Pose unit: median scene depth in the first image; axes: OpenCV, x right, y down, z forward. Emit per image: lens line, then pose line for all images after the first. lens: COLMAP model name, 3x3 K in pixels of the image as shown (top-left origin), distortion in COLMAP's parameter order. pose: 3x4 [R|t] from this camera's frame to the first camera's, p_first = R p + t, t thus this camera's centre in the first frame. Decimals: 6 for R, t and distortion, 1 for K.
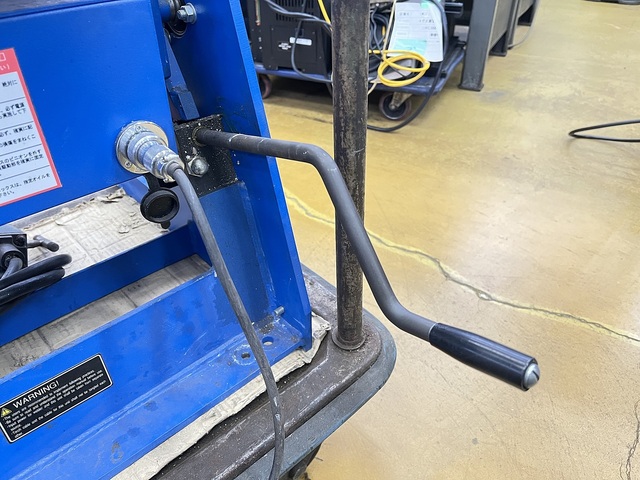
lens RADIAL K [[493.7, 0, 320.0], [0, 493.7, 240.0], [0, 0, 1]] dist [0.043581, -0.062395]
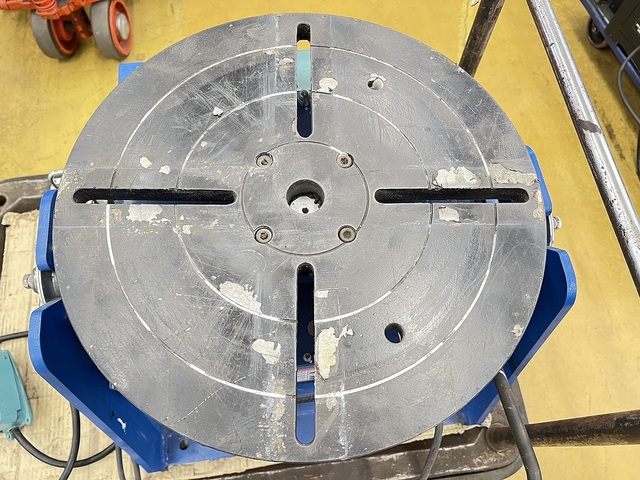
lens RADIAL K [[493.7, 0, 320.0], [0, 493.7, 240.0], [0, 0, 1]] dist [0.043581, -0.062395]
pose [[0.816935, 0.541955, -0.197239, -0.411890], [-0.367561, 0.752795, 0.546075, -0.865287], [0.444428, -0.373610, 0.814186, -0.079155]]
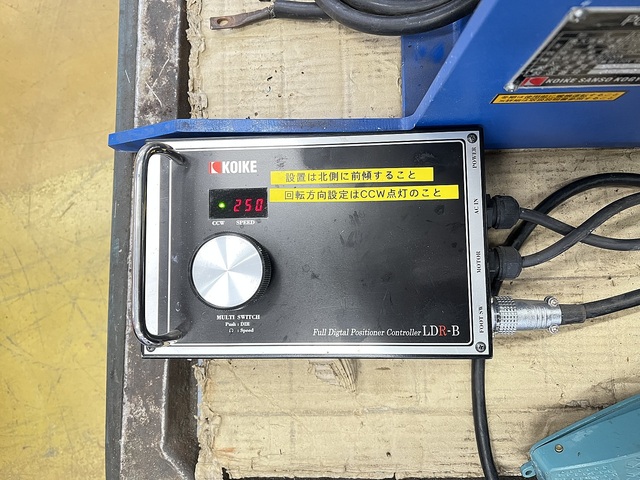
lens RADIAL K [[493.7, 0, 320.0], [0, 493.7, 240.0], [0, 0, 1]] dist [0.043581, -0.062395]
pose [[0.675254, -0.737369, 0.017880, -1.344531], [0.478268, 0.456176, 0.750442, -0.226913], [-0.561509, -0.498187, 0.660695, 0.467222]]
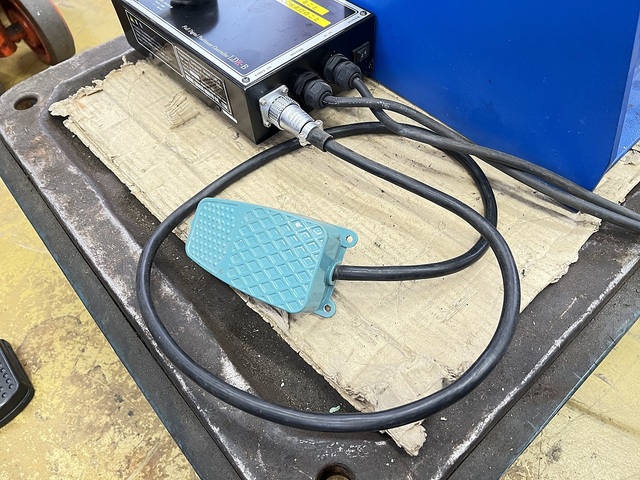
lens RADIAL K [[493.7, 0, 320.0], [0, 493.7, 240.0], [0, 0, 1]] dist [0.043581, -0.062395]
pose [[0.999093, -0.010212, -0.041328, -1.136854], [0.023075, 0.945717, 0.324172, 0.418585], [0.035774, -0.324831, 0.945095, -0.164761]]
